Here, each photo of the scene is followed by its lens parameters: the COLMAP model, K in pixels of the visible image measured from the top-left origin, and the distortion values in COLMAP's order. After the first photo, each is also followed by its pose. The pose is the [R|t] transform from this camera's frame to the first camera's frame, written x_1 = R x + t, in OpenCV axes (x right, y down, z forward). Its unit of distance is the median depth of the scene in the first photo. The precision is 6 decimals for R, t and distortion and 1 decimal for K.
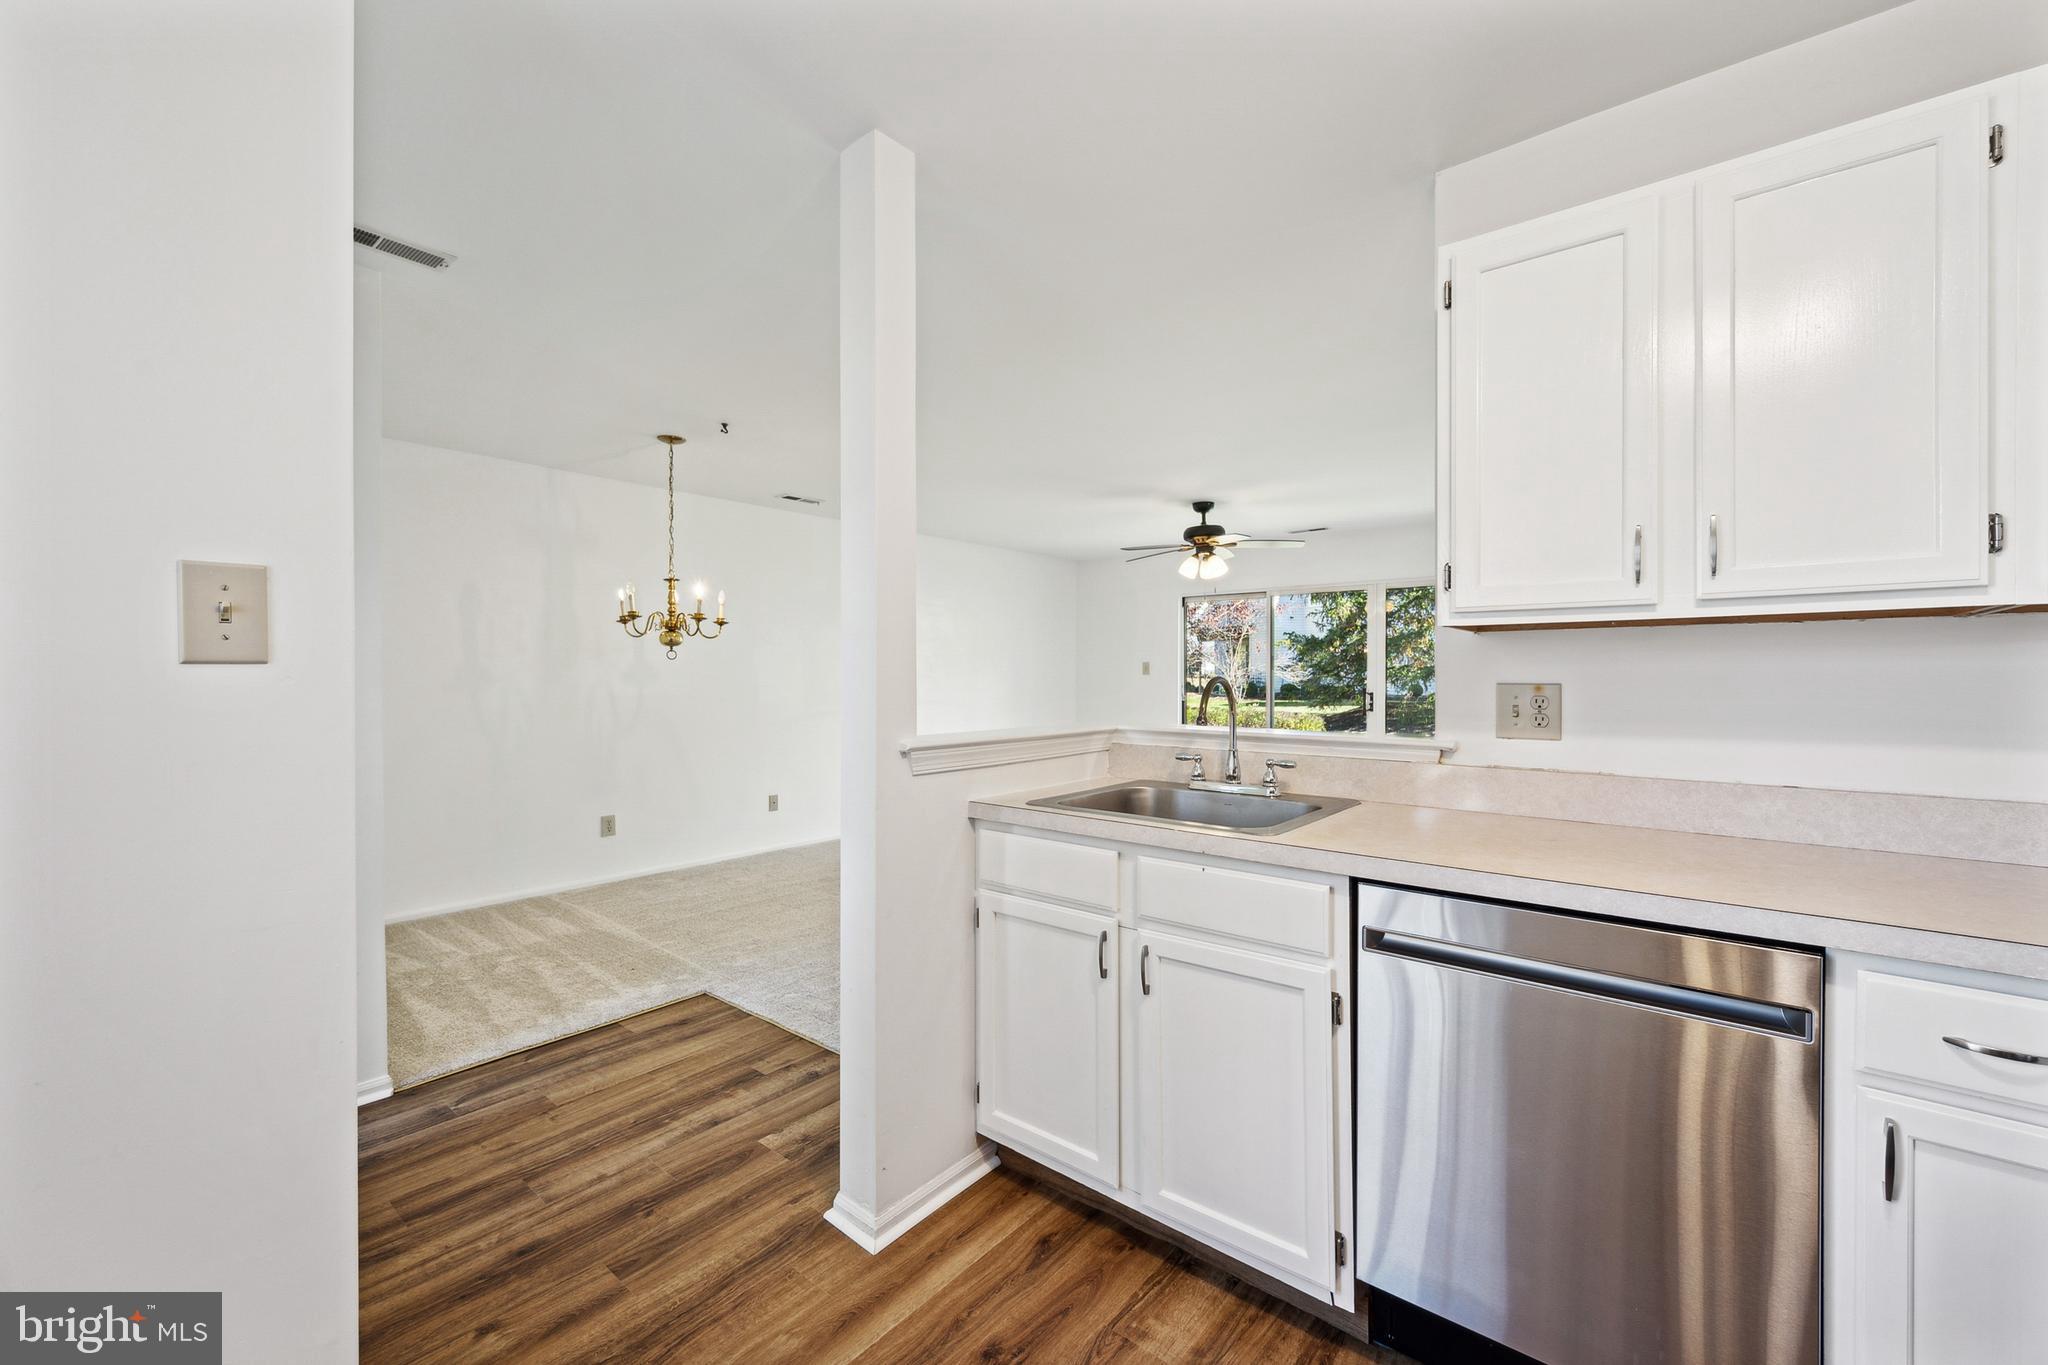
lens RADIAL K [[824.1, 0, 1028.5], [0, 824.1, 681.2], [0, 0, 1]] dist [-0.002291, 0.000025]
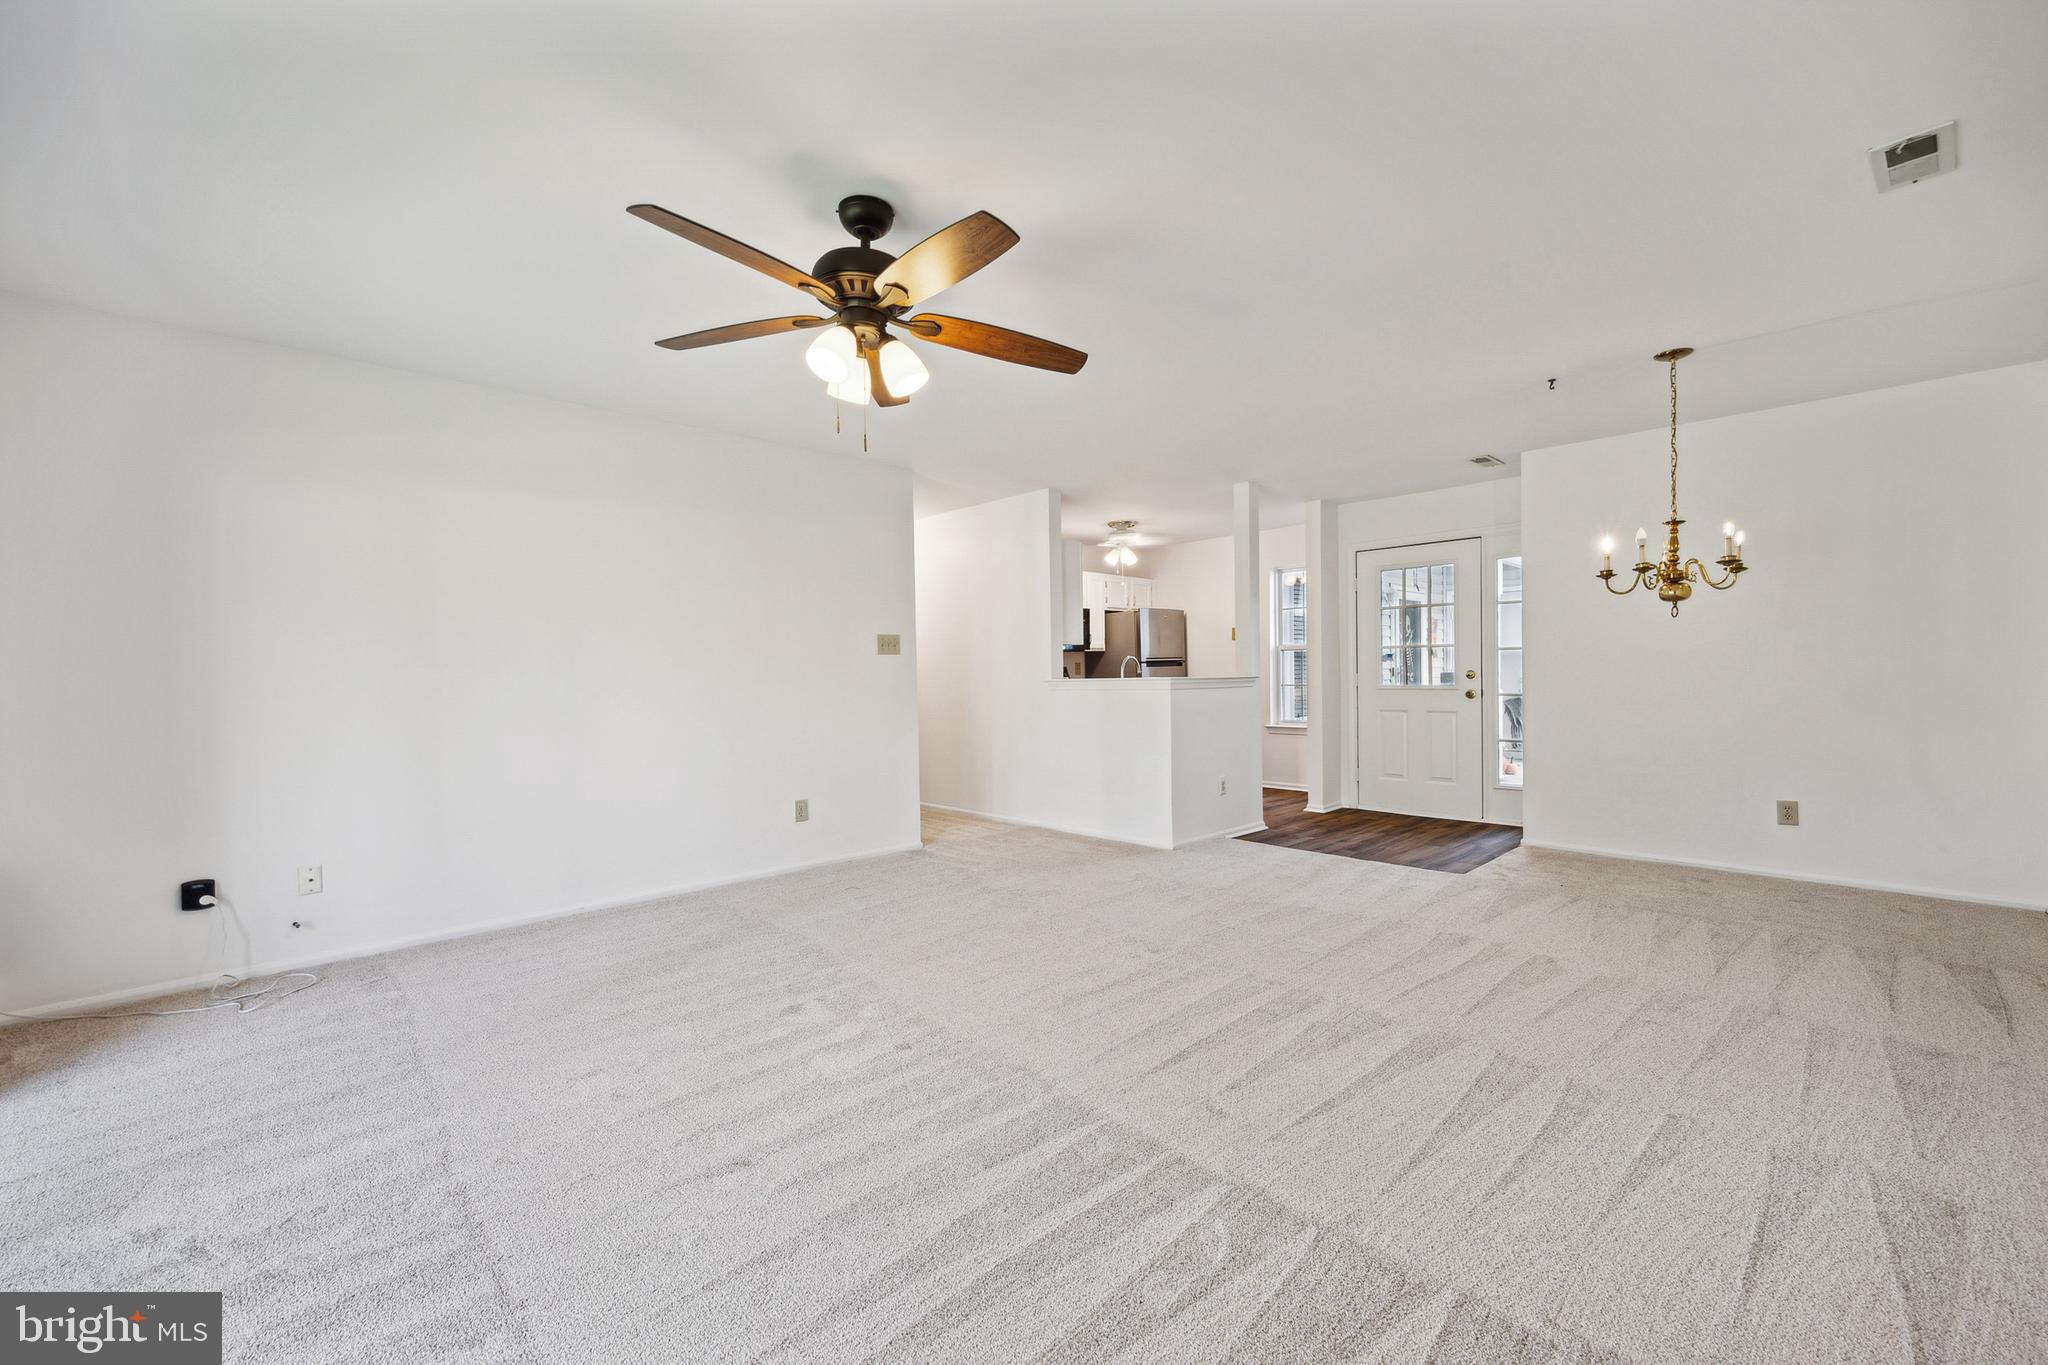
lens RADIAL K [[835.5, 0, 1037.3], [0, 835.5, 690.8], [0, 0, 1]] dist [-0.000841, -0.000400]
pose [[-0.994619, 0.017352, 0.102137, 0.232895], [0.020528, 0.999335, 0.030122, 0.017434], [-0.101546, 0.032056, -0.994314, 3.450004]]
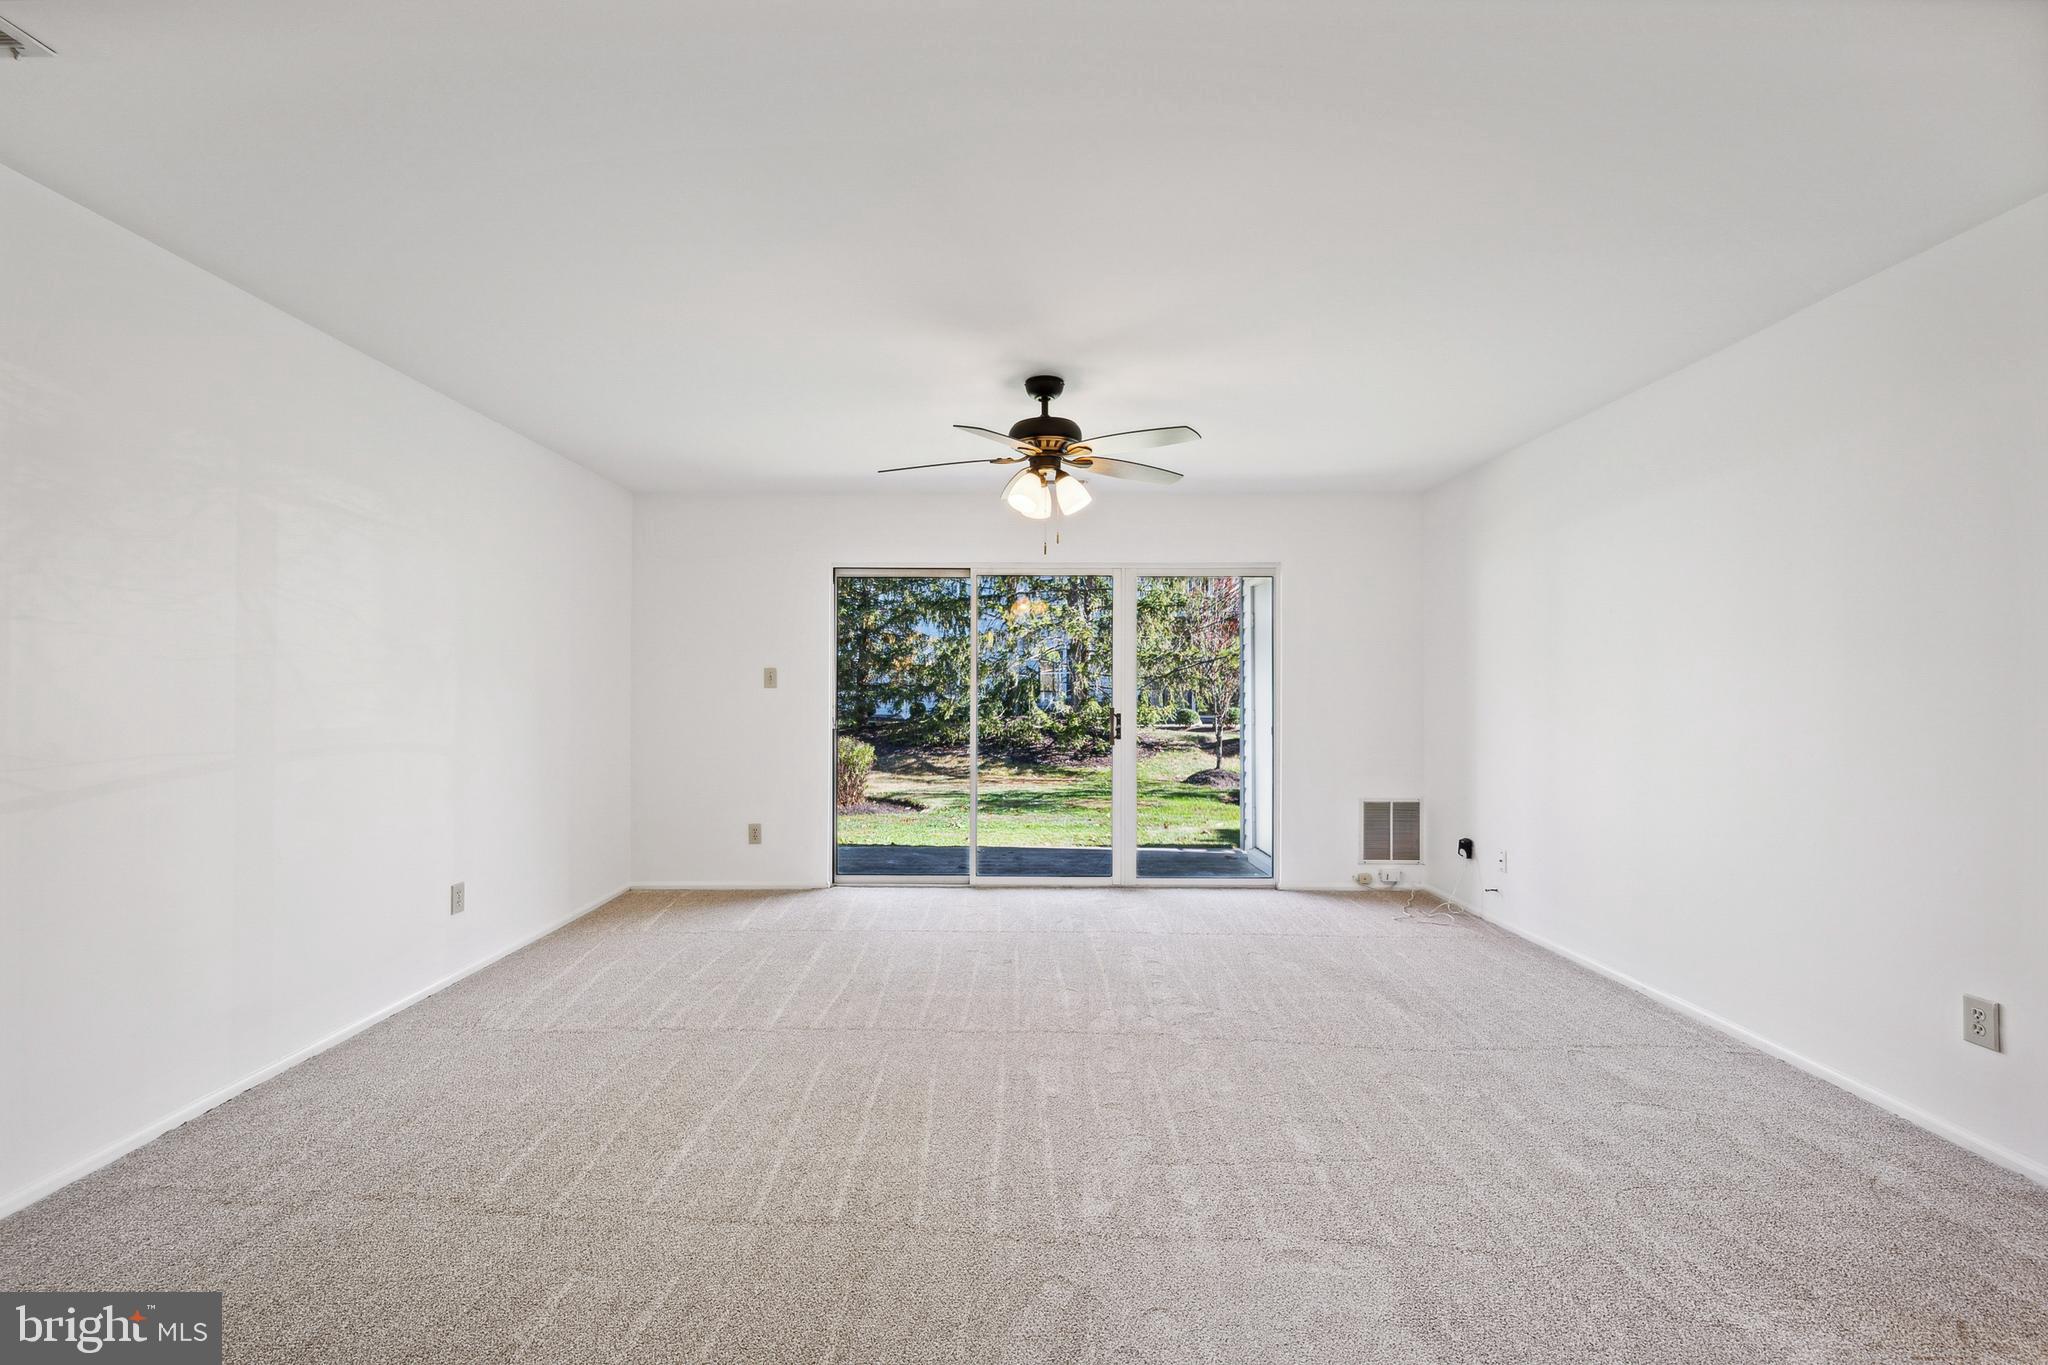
lens RADIAL K [[843.5, 0, 1000.3], [0, 843.5, 697.8], [0, 0, 1]] dist [-0.002014, -0.000079]
pose [[0.779274, 0.001458, 0.626681, -0.419469], [0.000866, 0.999994, -0.003404, 0.005367], [-0.626682, 0.003195, 0.779268, 1.400187]]
